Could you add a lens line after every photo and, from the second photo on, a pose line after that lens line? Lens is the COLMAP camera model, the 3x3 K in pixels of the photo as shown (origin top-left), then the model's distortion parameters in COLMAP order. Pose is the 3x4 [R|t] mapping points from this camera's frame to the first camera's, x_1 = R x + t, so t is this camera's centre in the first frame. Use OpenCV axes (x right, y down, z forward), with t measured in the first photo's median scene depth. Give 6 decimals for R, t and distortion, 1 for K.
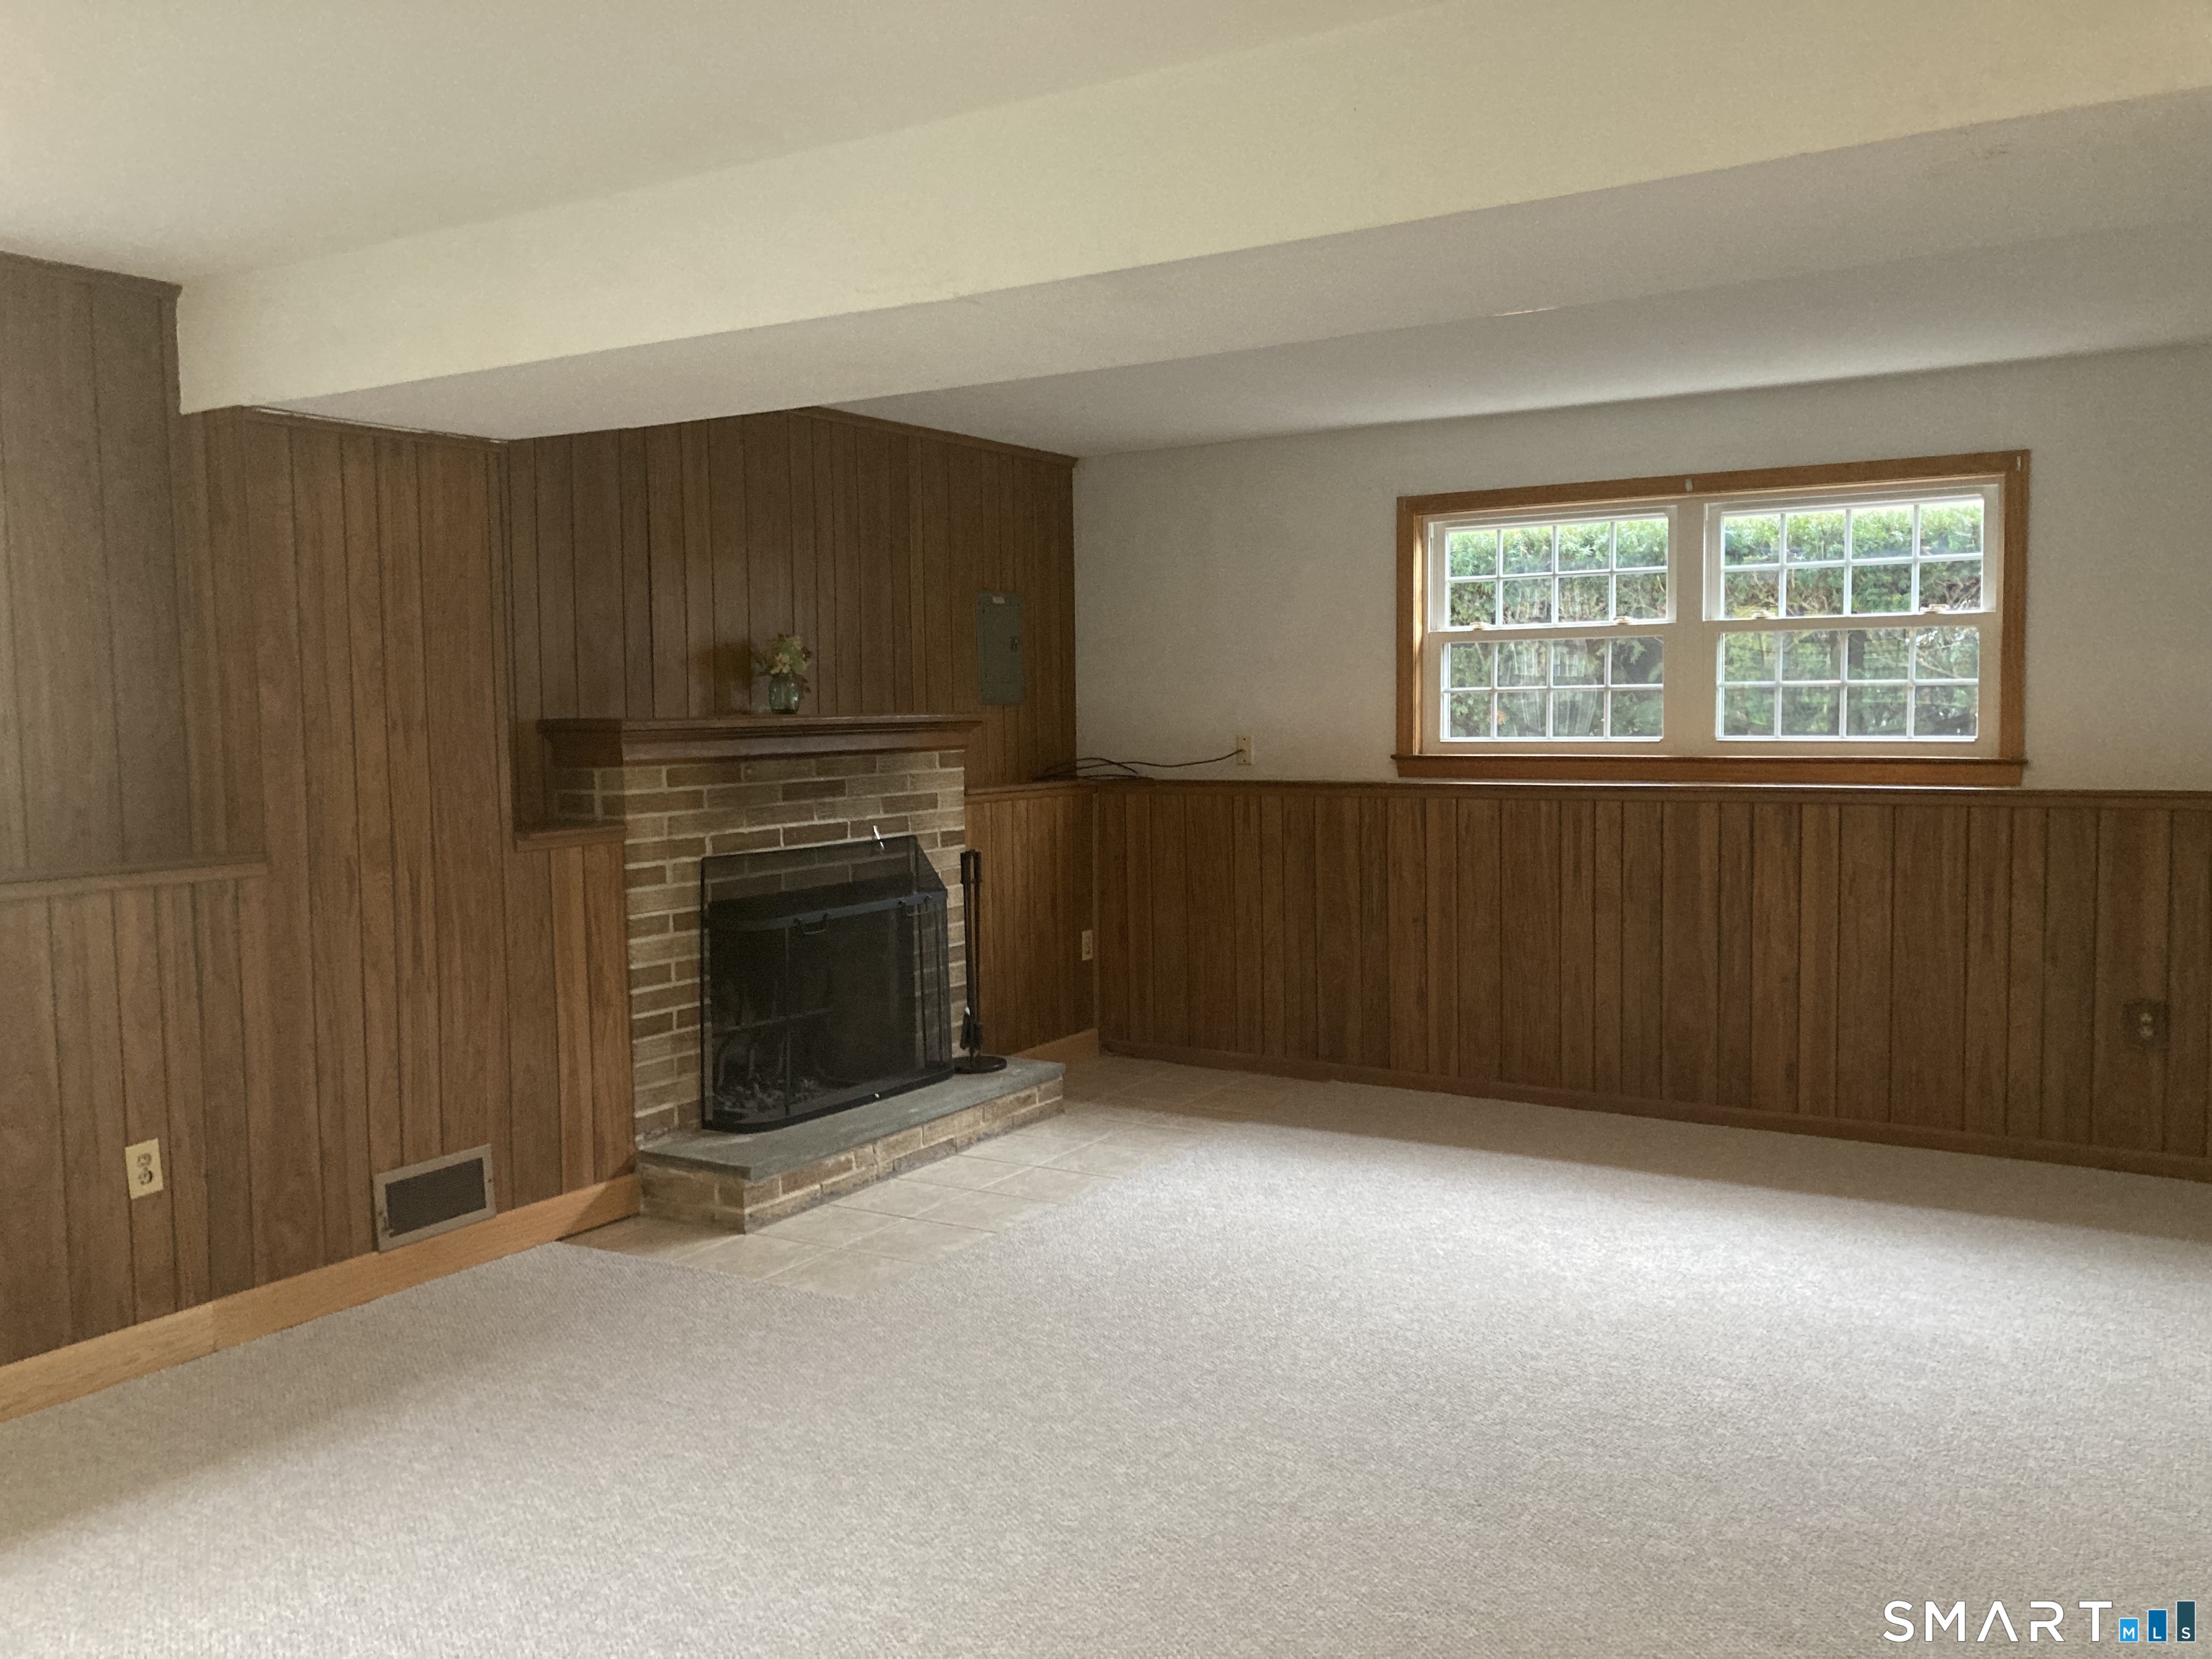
lens RADIAL K [[1779.3, 0, 1106.0], [0, 1779.3, 829.5], [0, 0, 1]] dist [0.004997, 0.000498]
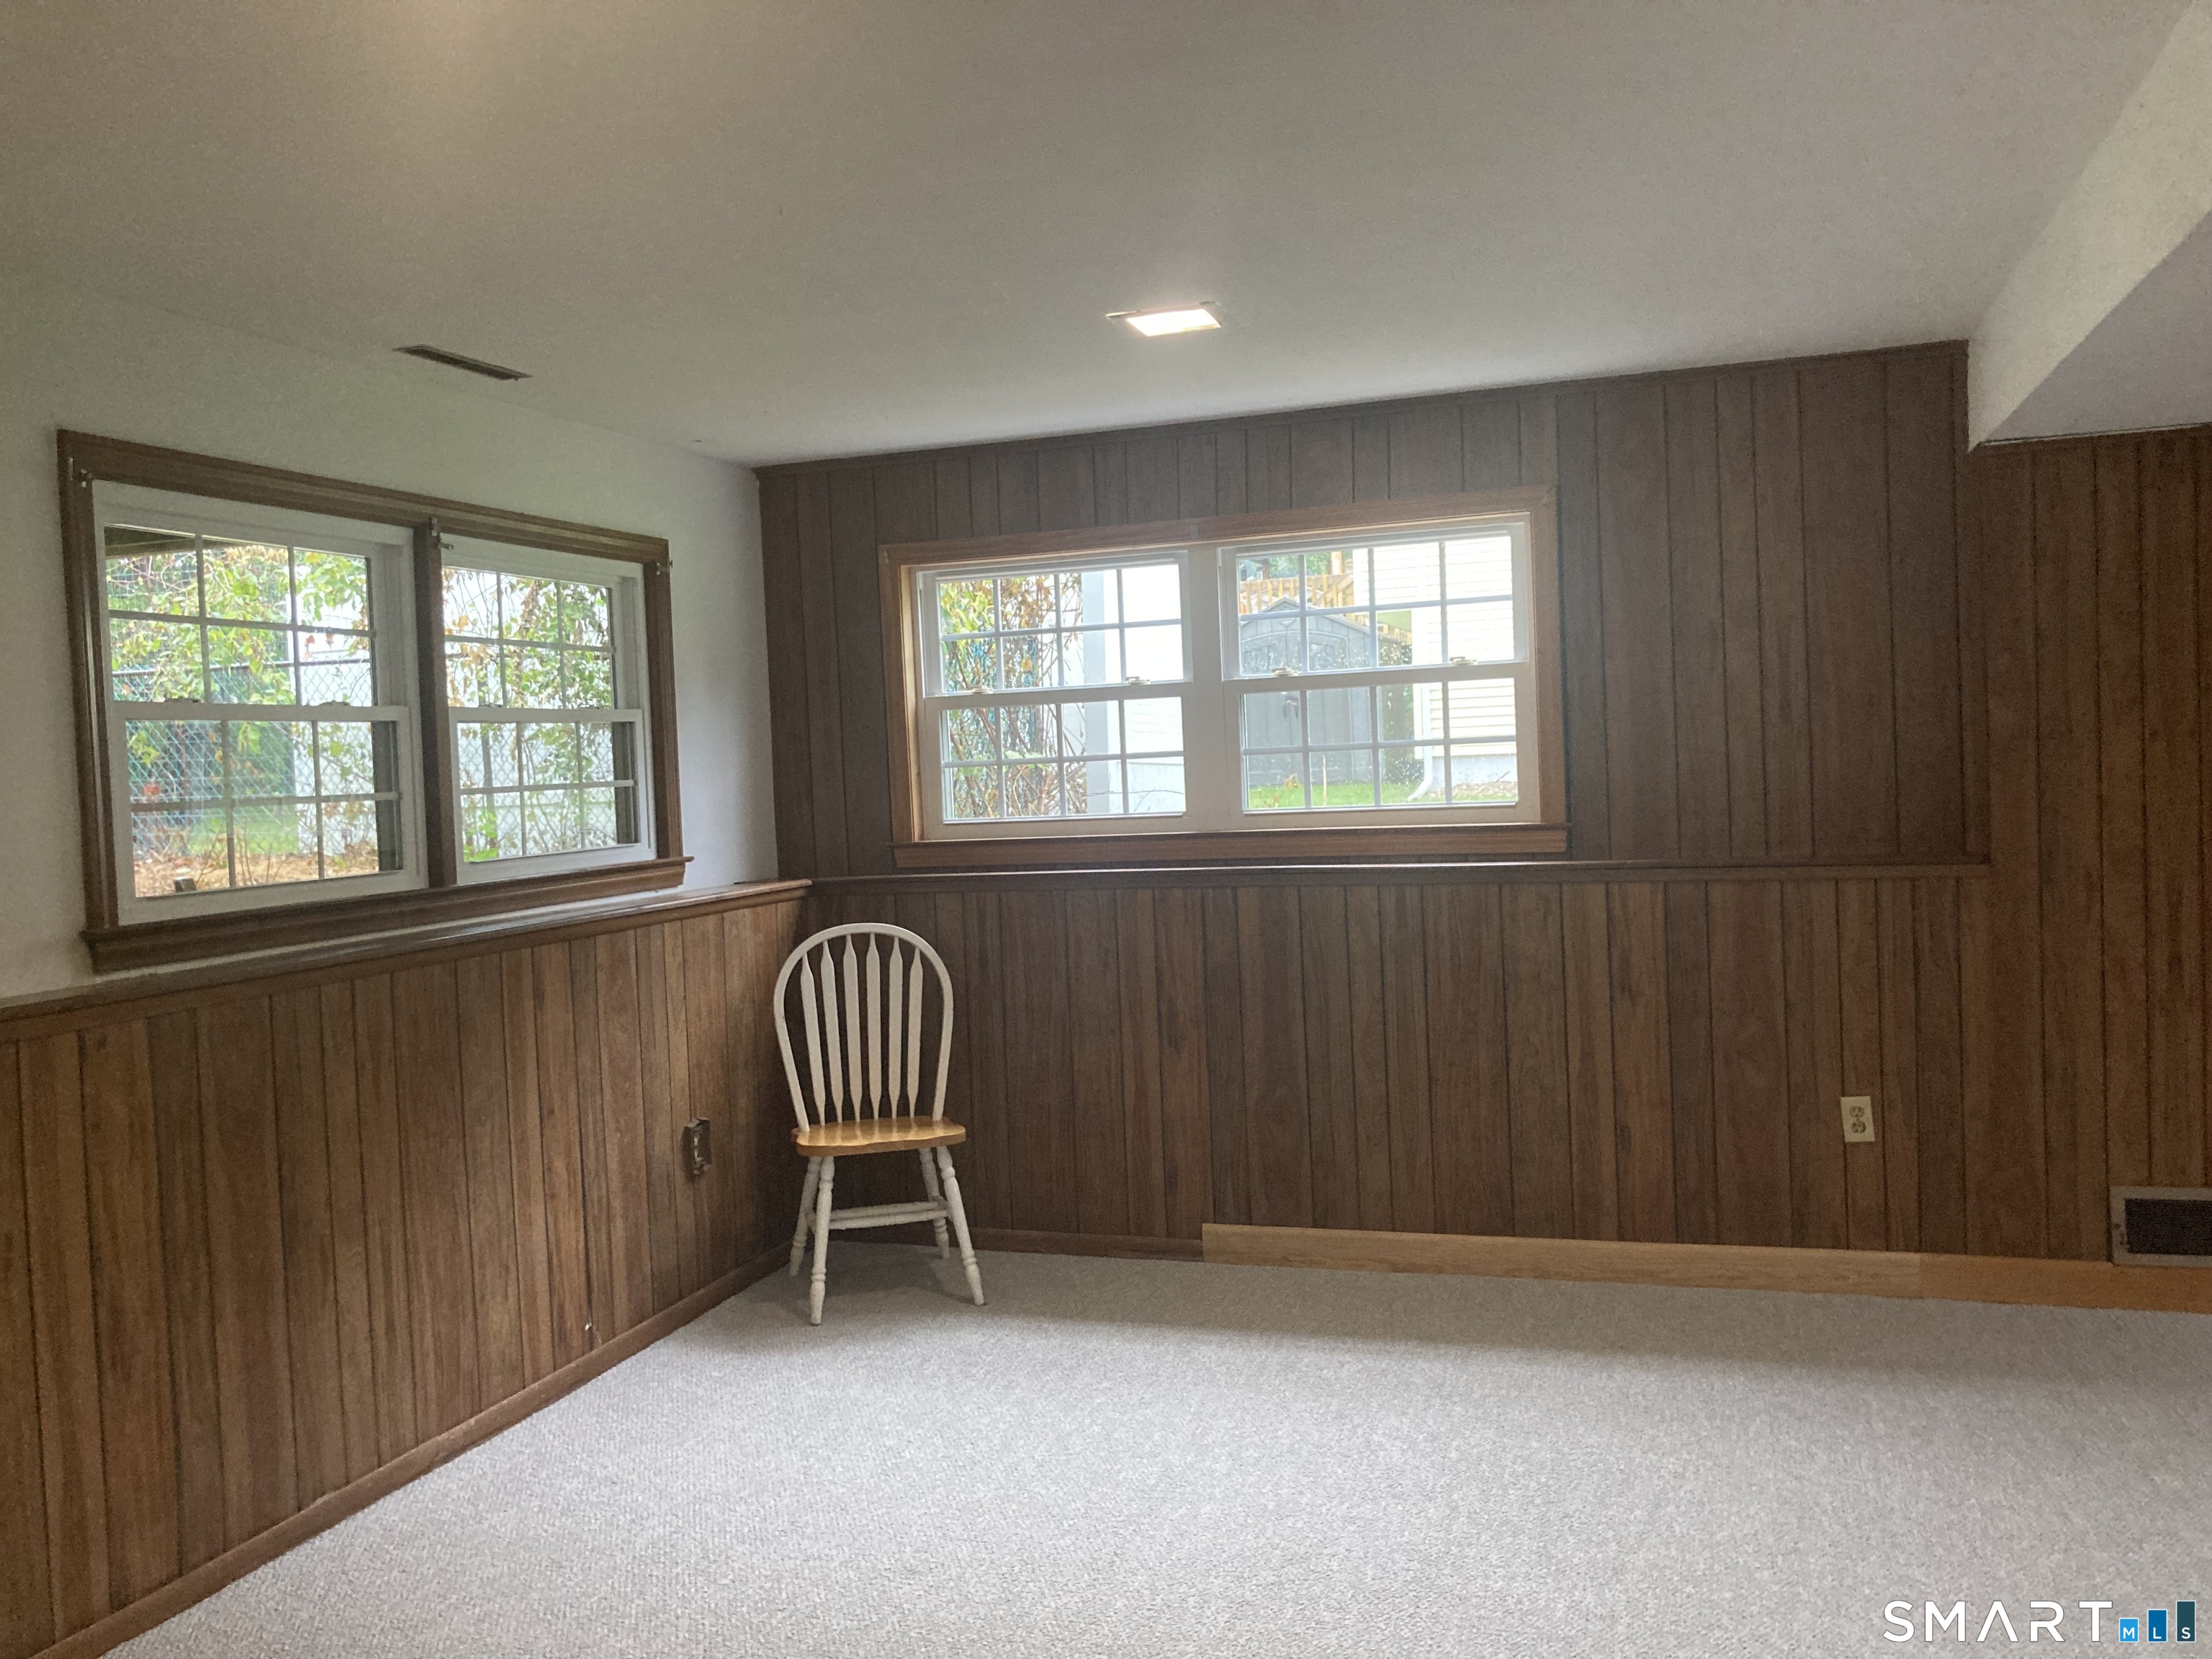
lens RADIAL K [[1779.3, 0, 1106.0], [0, 1779.3, 829.5], [0, 0, 1]] dist [0.004997, 0.000498]
pose [[0.241766, 0.045726, -0.969257, 0.451207], [-0.031977, 0.998722, 0.039140, -0.028447], [0.969807, 0.021531, 0.242919, 0.228066]]
